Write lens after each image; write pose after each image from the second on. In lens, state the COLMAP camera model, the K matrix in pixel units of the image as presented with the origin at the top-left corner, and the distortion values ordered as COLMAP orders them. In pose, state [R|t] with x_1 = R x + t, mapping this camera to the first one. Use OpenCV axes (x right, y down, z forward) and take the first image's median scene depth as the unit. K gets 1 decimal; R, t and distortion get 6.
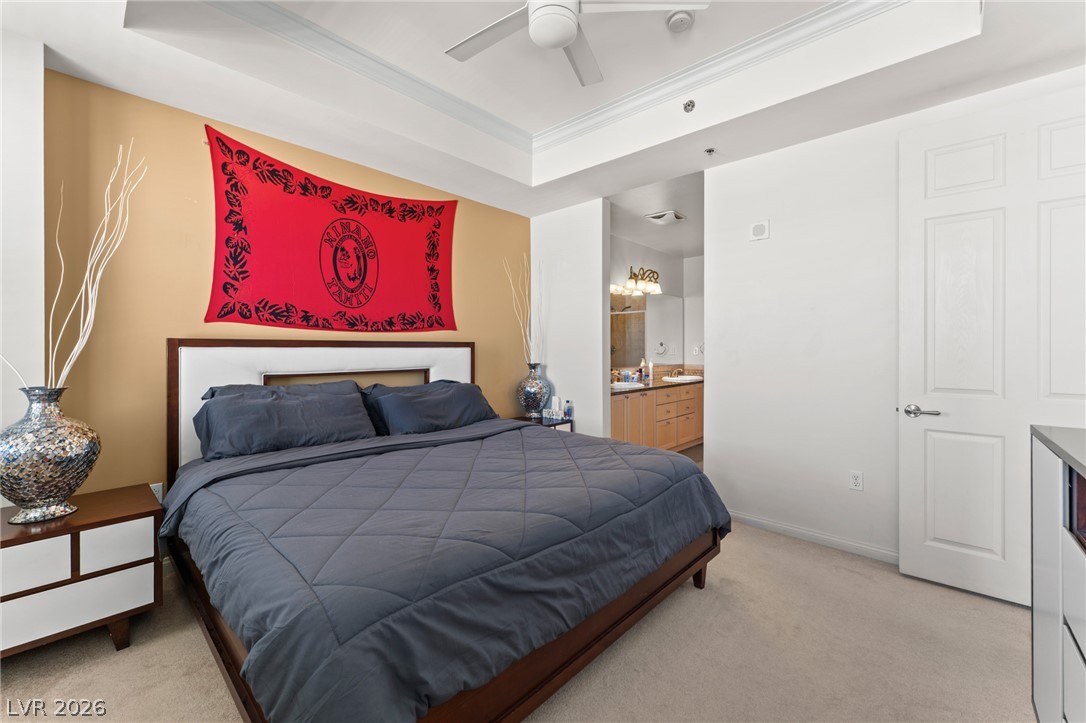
lens RADIAL K [[446.9, 0, 542.3], [0, 446.9, 354.9], [0, 0, 1]] dist [0.000567, 0.000128]
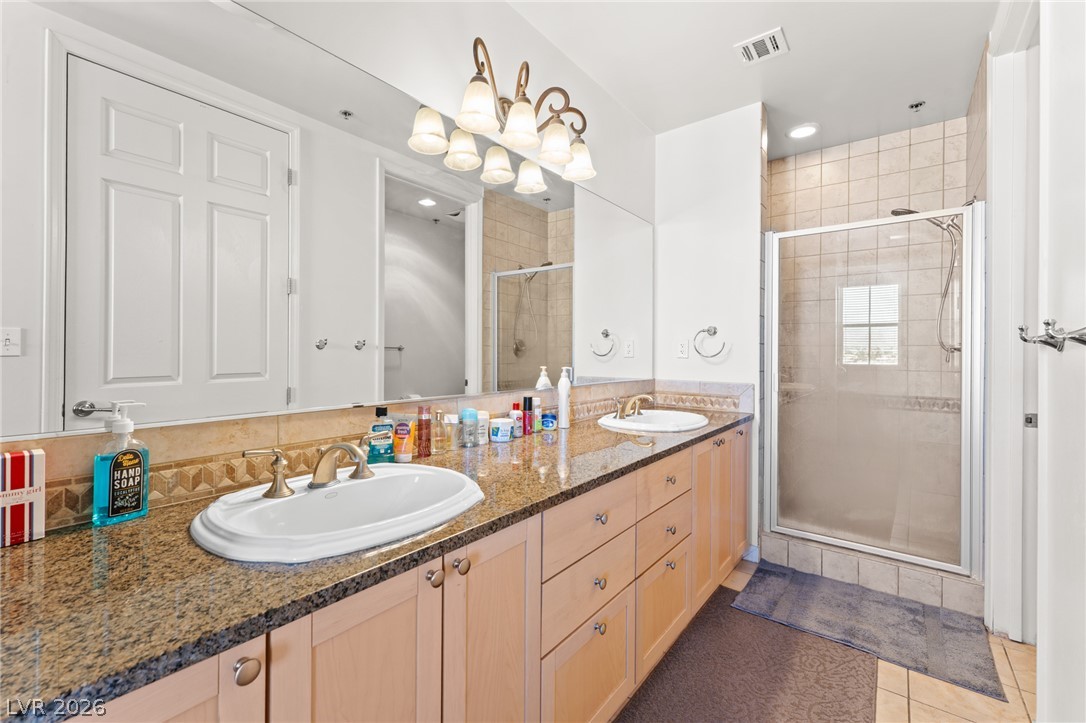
lens RADIAL K [[446.9, 0, 543.4], [0, 446.9, 359.3], [0, 0, 1]] dist [0.000567, 0.000128]
pose [[0.996893, 0.008258, 0.078338, 0.200671], [-0.008202, 0.999966, -0.001033, 0.002917], [-0.078344, 0.000388, 0.996926, 0.659845]]
